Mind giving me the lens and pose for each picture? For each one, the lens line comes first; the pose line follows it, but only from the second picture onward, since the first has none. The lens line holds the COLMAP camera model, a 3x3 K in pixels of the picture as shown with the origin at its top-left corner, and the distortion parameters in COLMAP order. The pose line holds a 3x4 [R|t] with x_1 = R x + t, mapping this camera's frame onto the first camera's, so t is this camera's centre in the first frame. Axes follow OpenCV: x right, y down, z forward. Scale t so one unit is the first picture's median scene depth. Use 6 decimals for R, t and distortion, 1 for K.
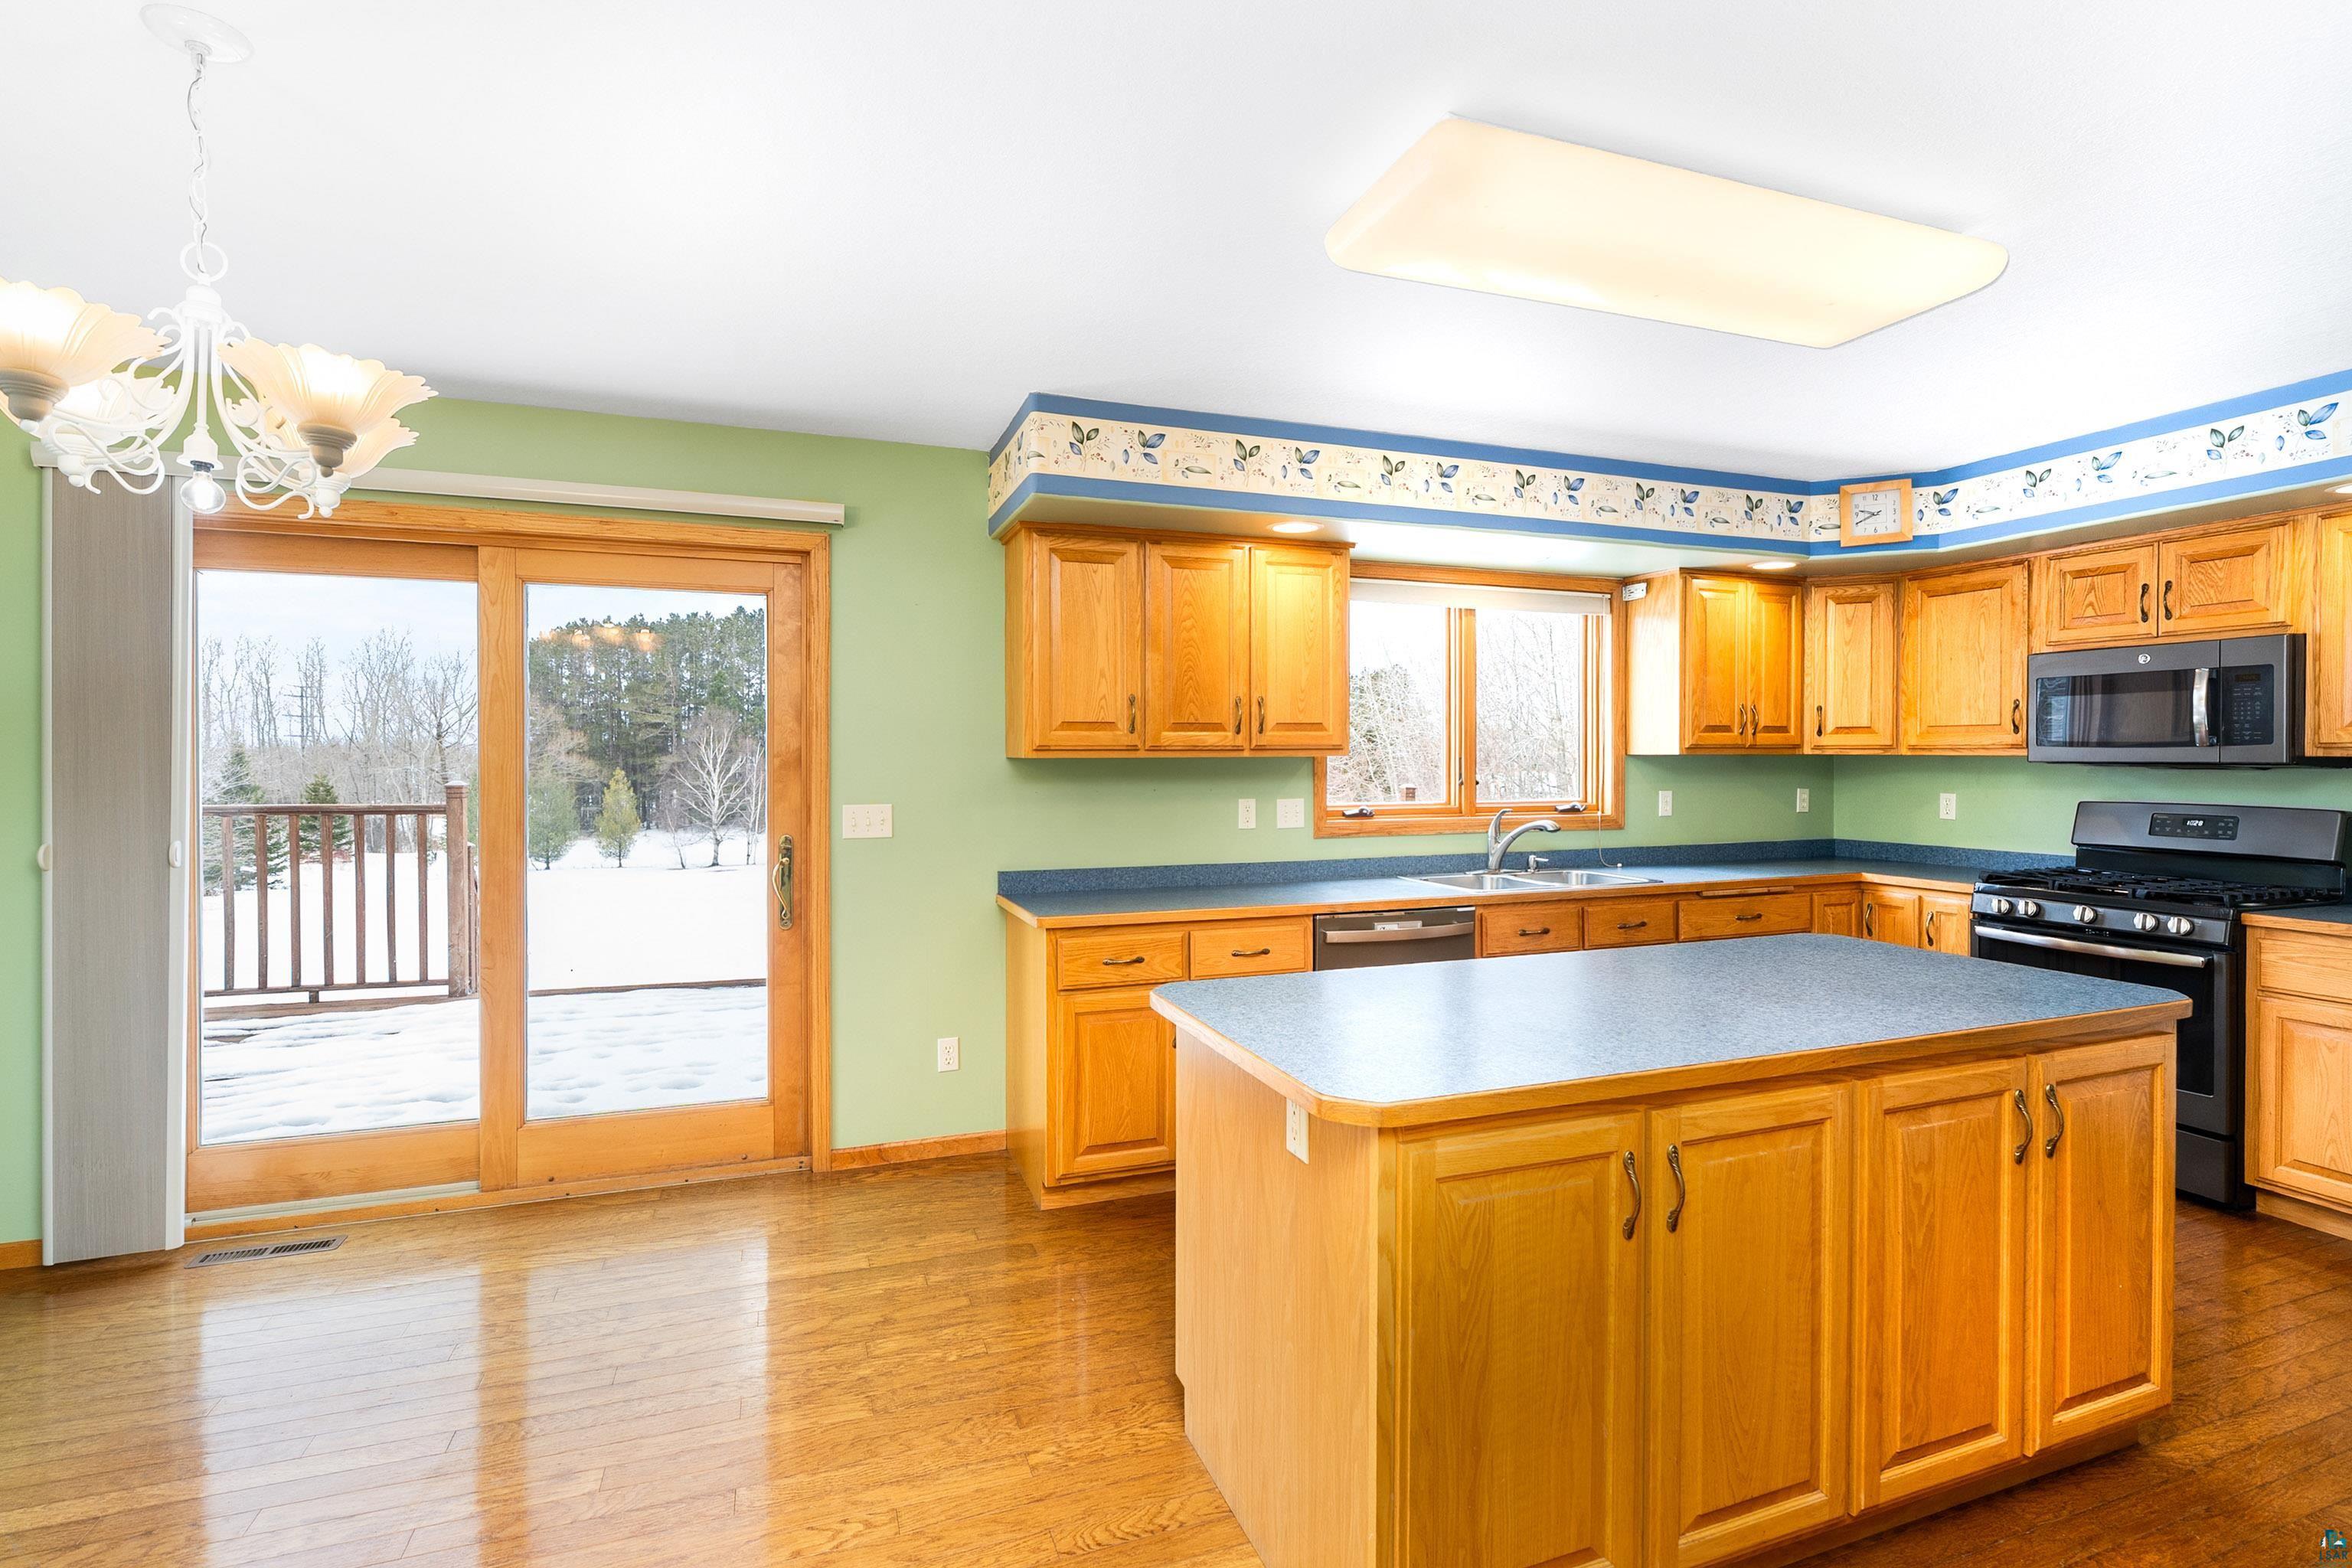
lens RADIAL K [[1106.9, 0, 1143.7], [0, 1106.9, 771.5], [0, 0, 1]] dist [-0.011049, 0.003580]
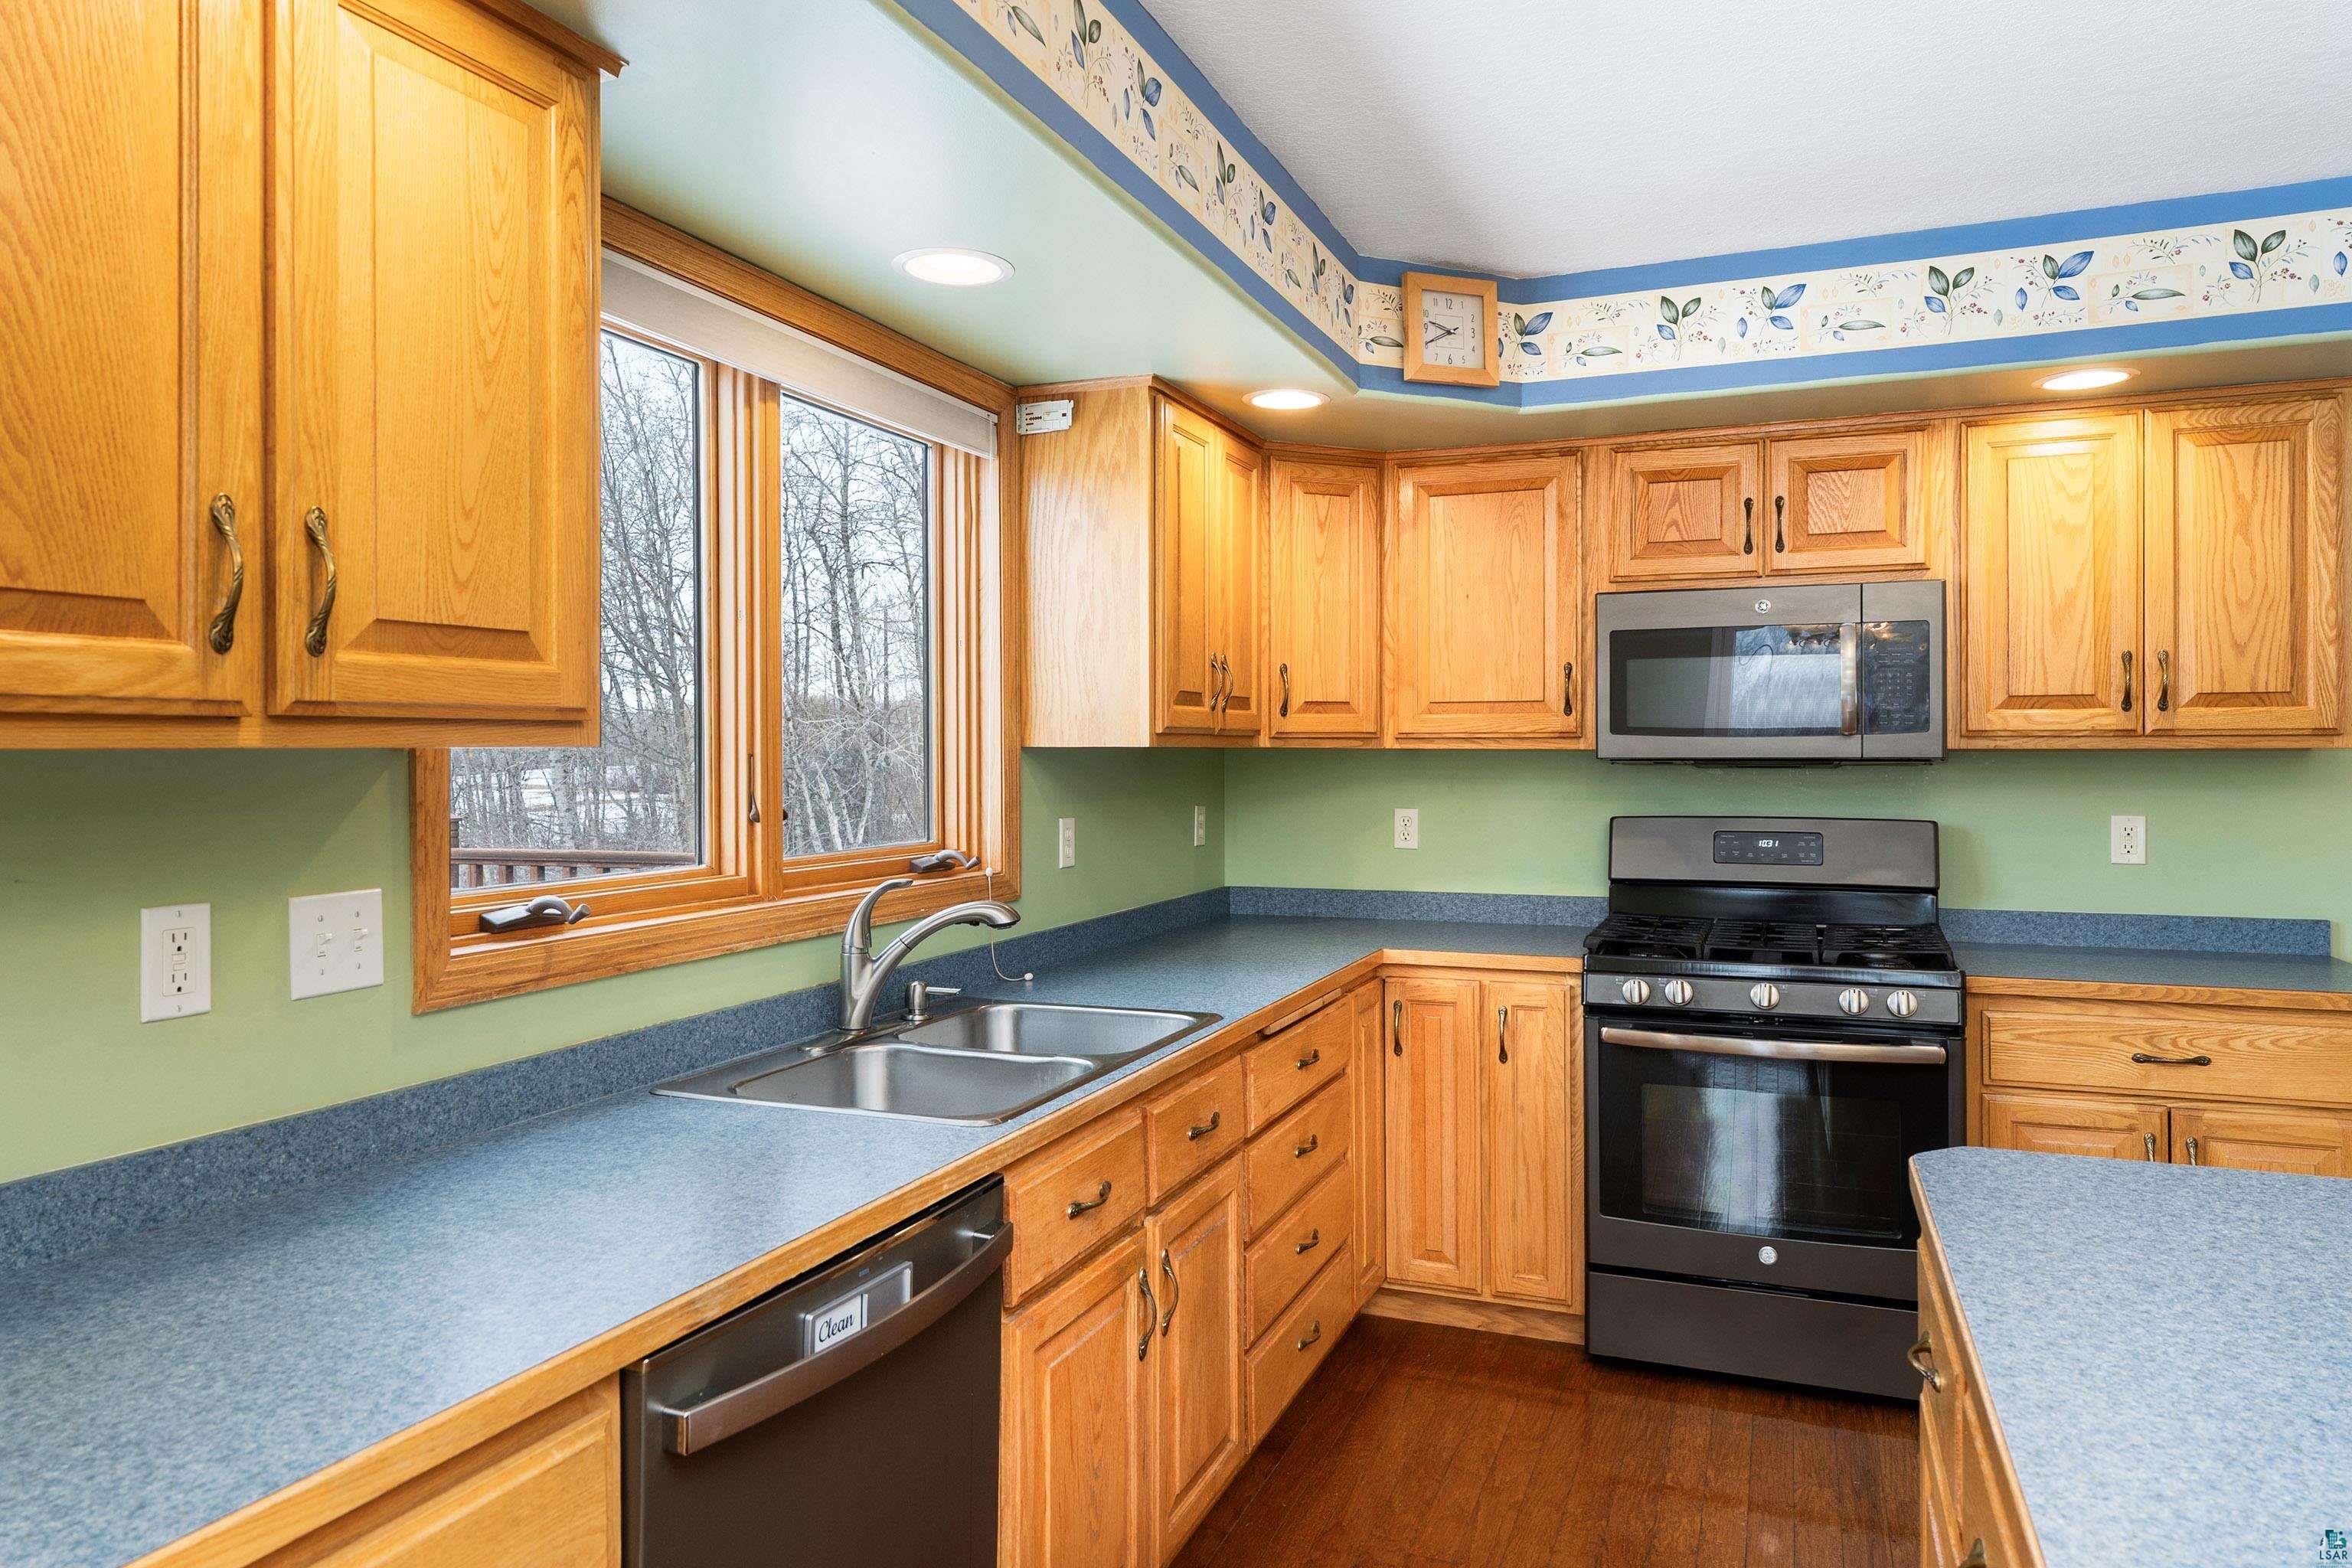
lens RADIAL K [[1501.6, 0, 1195.7], [0, 1501.6, 749.2], [0, 0, 1]] dist [-0.002447, -0.000897]
pose [[0.655904, 0.001692, 0.754842, -0.020830], [0.012250, 0.999842, -0.012886, -0.006108], [-0.754745, 0.017699, 0.655780, 0.624478]]
